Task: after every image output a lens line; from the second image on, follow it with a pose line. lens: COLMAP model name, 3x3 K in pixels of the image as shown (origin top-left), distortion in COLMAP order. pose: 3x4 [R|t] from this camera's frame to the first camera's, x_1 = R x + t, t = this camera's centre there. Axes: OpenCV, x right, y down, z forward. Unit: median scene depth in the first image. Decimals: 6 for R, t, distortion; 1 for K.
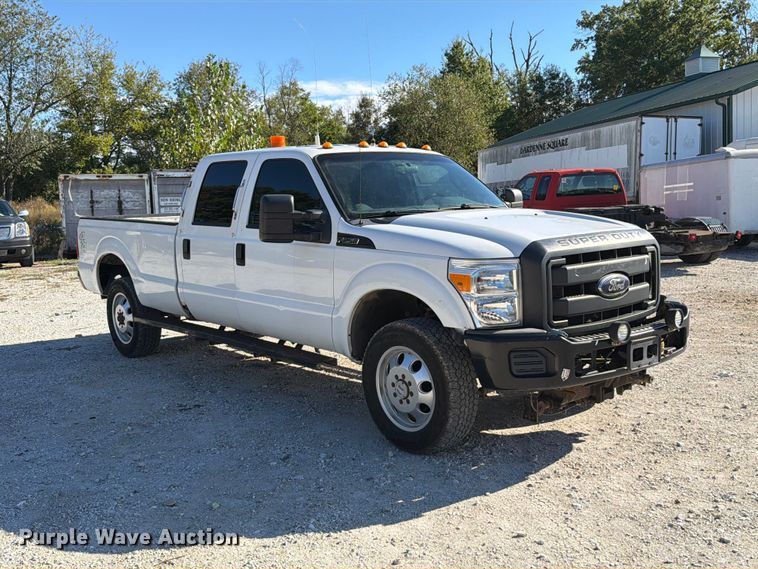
lens RADIAL K [[793.8, 0, 379.3], [0, 793.8, 282.4], [0, 0, 1]] dist [0.053916, 0.000000]
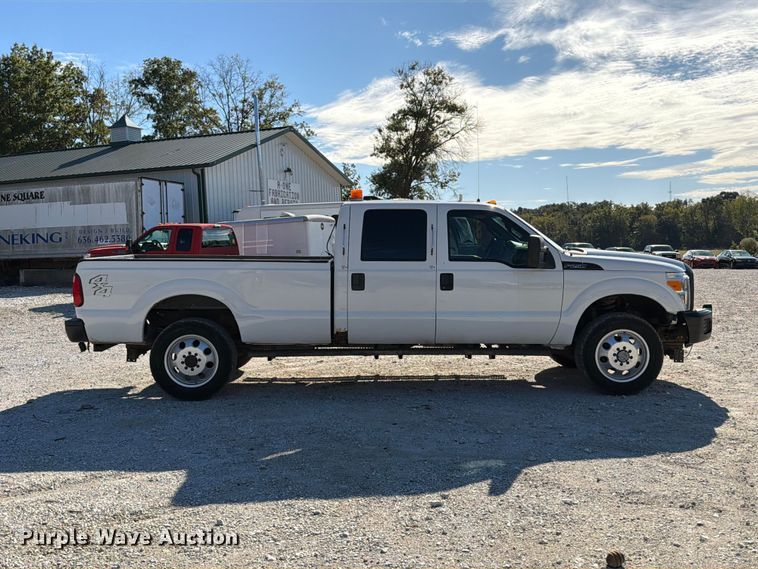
lens RADIAL K [[793.8, 0, 395.5], [0, 793.8, 286.4], [0, 0, 1]] dist [0.053916, 0.000000]
pose [[0.619127, -0.022677, 0.784963, -0.464641], [0.078000, 0.996416, -0.032736, 0.002937], [-0.781408, 0.081494, 0.618677, 0.103626]]
